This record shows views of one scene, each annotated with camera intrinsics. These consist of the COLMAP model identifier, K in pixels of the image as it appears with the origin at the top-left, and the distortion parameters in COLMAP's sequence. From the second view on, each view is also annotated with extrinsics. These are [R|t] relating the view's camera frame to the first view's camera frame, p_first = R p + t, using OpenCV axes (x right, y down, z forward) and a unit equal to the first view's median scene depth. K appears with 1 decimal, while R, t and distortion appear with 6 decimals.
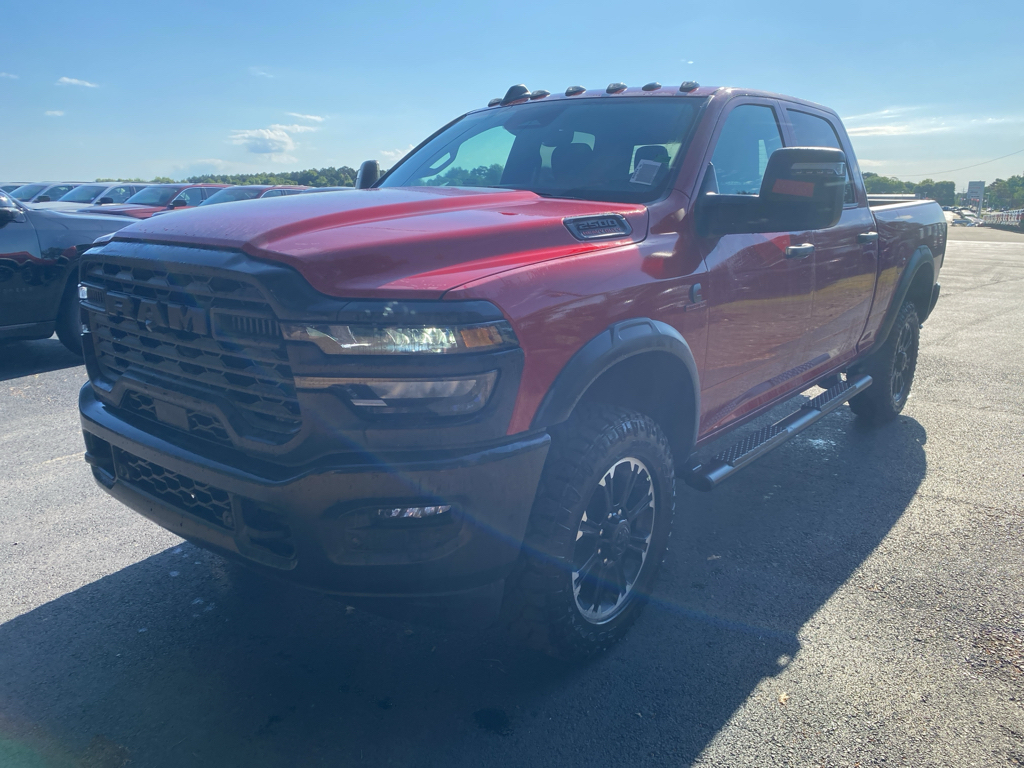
lens RADIAL K [[795.8, 0, 512.0], [0, 795.8, 384.0], [0, 0, 1]] dist [0.000272, -0.000955]
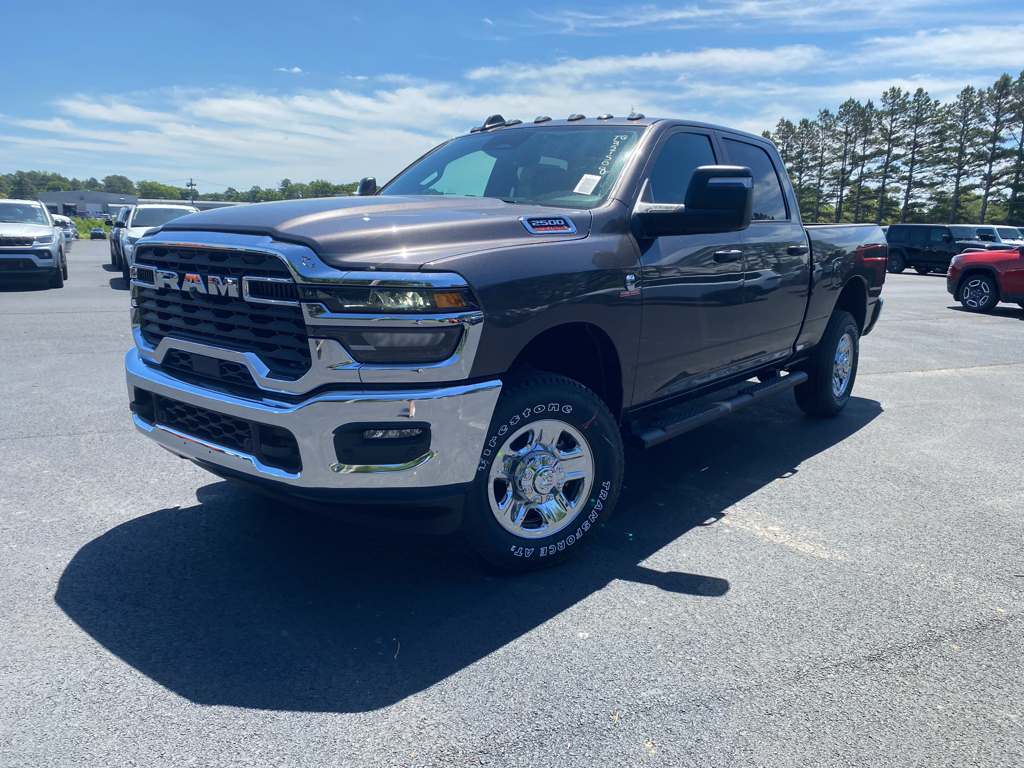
lens RADIAL K [[795.8, 0, 512.0], [0, 795.8, 384.0], [0, 0, 1]] dist [0.000272, -0.000955]
pose [[0.999873, 0.015123, 0.004979, 0.048566], [-0.014922, 0.999154, -0.038323, 0.103049], [-0.005554, 0.038244, 0.999253, -0.248730]]
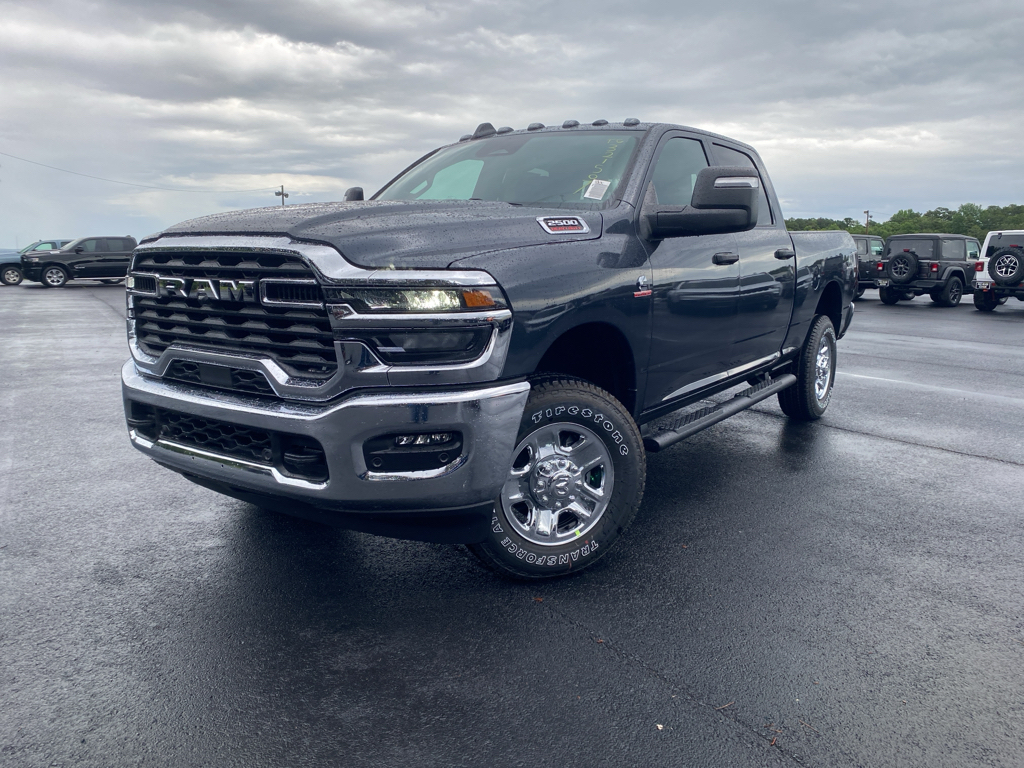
lens RADIAL K [[795.8, 0, 512.0], [0, 795.8, 384.0], [0, 0, 1]] dist [0.000272, -0.000955]
pose [[0.997822, -0.009938, 0.065218, -0.055619], [0.014098, 0.997874, -0.063631, 0.128791], [-0.064447, 0.064412, 0.995840, -0.219293]]
